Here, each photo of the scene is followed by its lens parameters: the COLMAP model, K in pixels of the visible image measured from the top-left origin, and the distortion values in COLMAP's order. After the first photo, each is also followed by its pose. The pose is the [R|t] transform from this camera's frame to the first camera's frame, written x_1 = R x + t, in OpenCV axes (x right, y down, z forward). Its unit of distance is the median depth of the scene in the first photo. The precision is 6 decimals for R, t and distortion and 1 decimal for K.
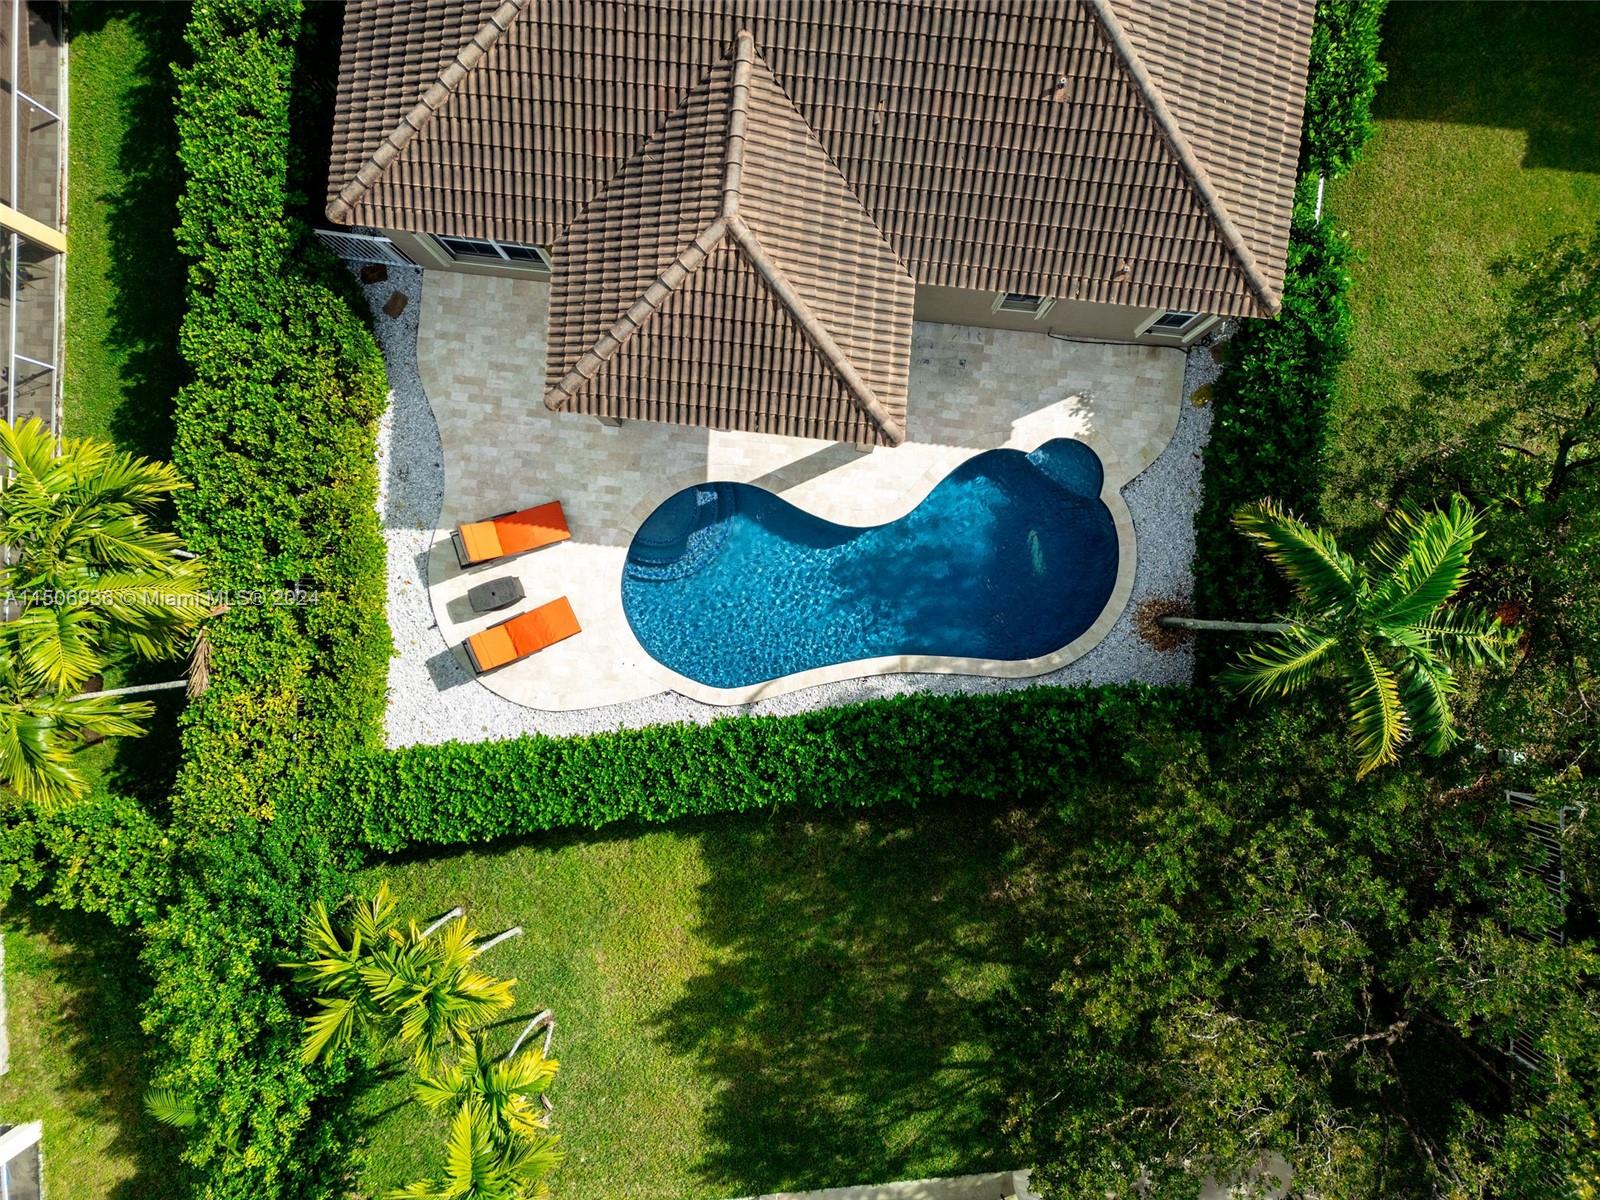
lens RADIAL K [[1217.0, 0, 800.0], [0, 1217.0, 600.0], [0, 0, 1]] dist [-0.029618, 0.049952]
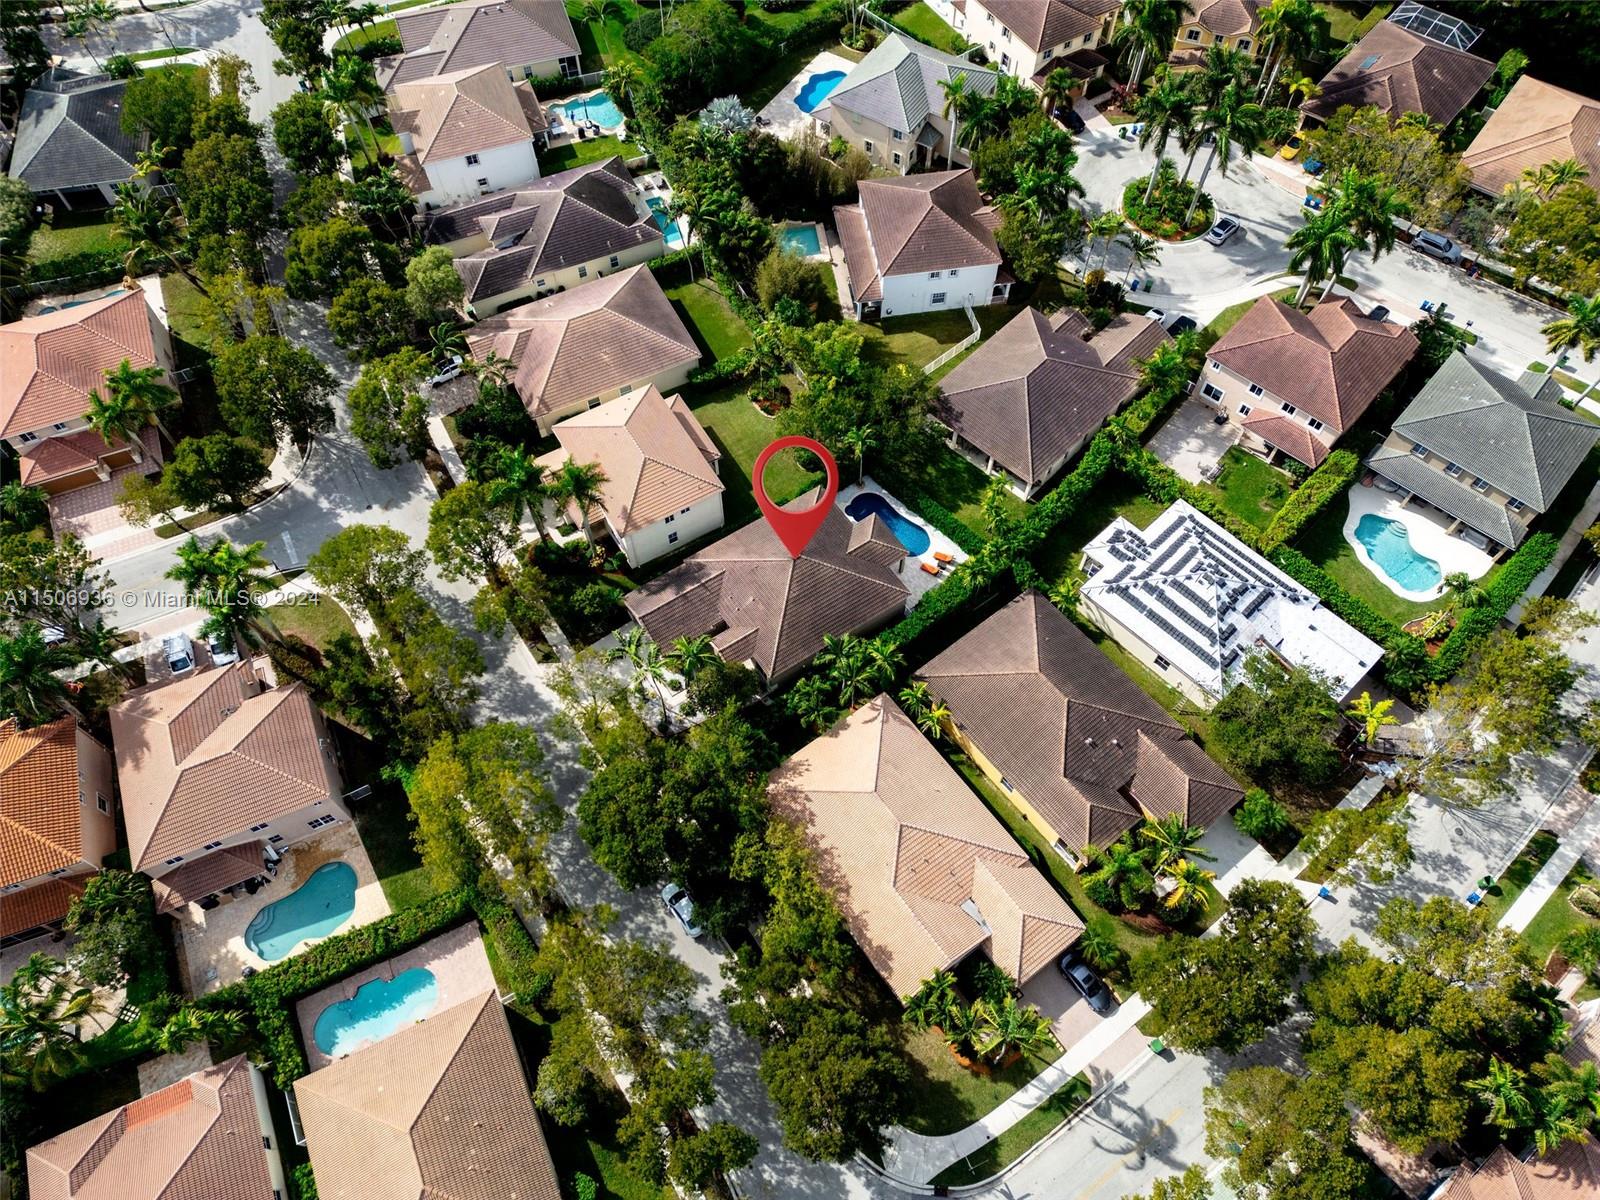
lens RADIAL K [[1217.0, 0, 800.0], [0, 1217.0, 600.0], [0, 0, 1]] dist [-0.029618, 0.049952]
pose [[-0.638041, -0.627054, 0.446887, -2.328109], [0.769469, -0.540840, 0.339721, -2.372392], [0.028671, 0.560621, 0.827576, -3.325840]]
